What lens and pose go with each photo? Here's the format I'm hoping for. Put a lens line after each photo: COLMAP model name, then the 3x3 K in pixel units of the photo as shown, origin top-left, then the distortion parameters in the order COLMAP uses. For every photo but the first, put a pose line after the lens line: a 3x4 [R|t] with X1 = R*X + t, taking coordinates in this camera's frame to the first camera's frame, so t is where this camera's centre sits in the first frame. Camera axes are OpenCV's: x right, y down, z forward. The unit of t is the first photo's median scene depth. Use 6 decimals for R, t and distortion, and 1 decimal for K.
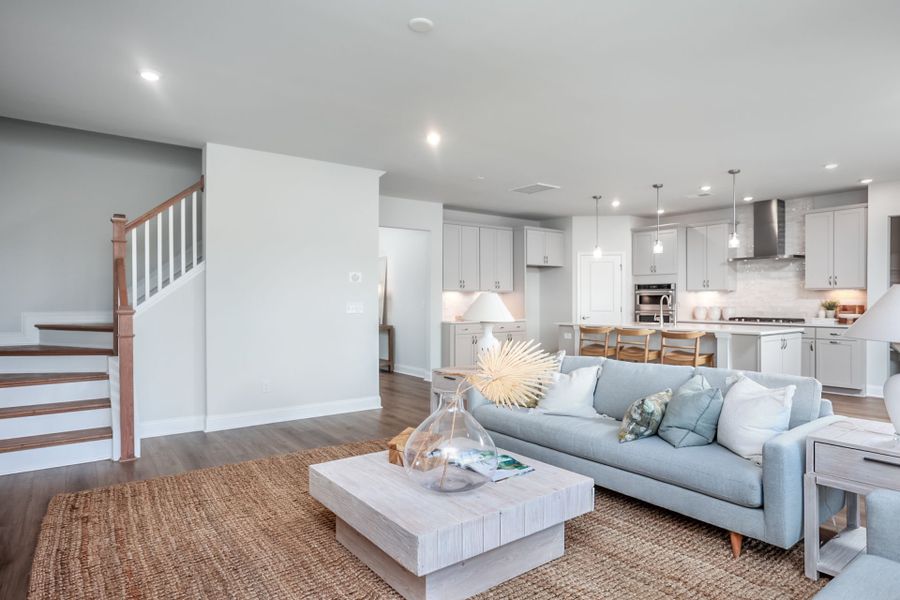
lens RADIAL K [[505.1, 0, 460.3], [0, 505.1, 306.6], [0, 0, 1]] dist [0.000489, -0.000018]
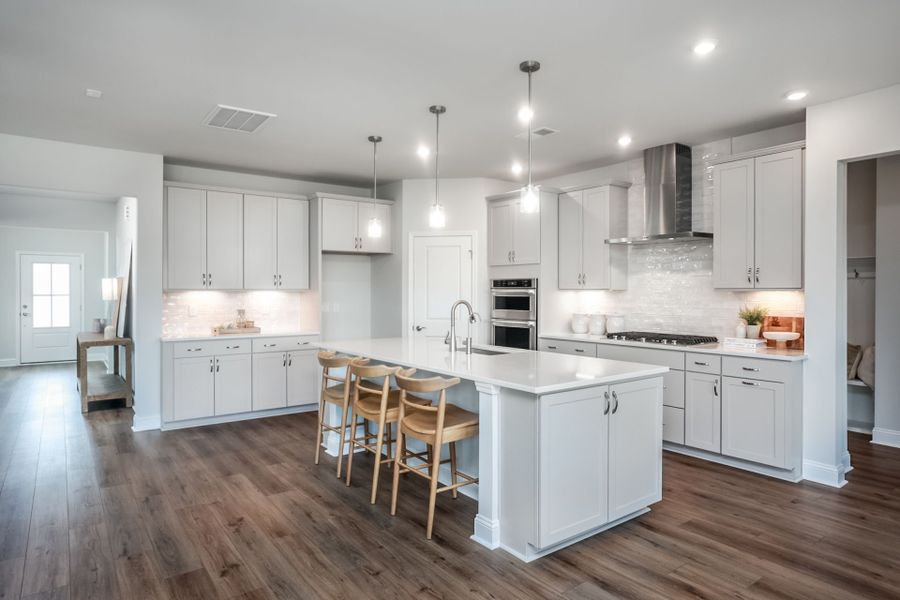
lens RADIAL K [[536.1, 0, 450.0], [0, 536.1, 300.0], [0, 0, 1]] dist [-0.014683, 0.001429]
pose [[0.999806, 0.000577, -0.019700, 0.345978], [-0.000535, 0.999998, 0.002151, -0.021007], [0.019701, -0.002141, 0.999804, 0.325110]]
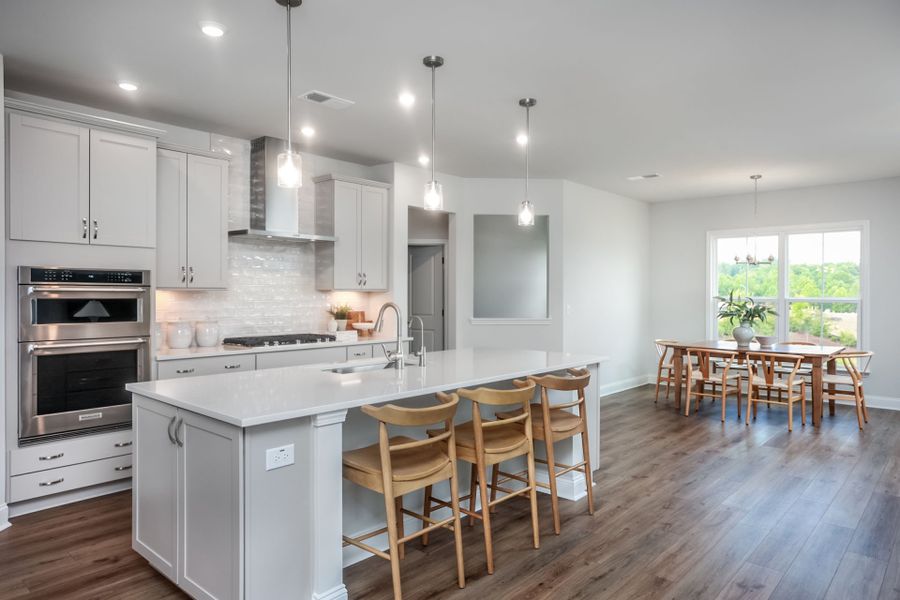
lens RADIAL K [[586.3, 0, 450.0], [0, 586.3, 300.0], [0, 0, 1]] dist [0.001465, 0.000789]
pose [[-0.189153, -0.013285, 0.981858, -0.106876], [0.009531, 0.999837, 0.015365, -0.028450], [-0.981901, 0.012265, -0.188995, 0.896901]]
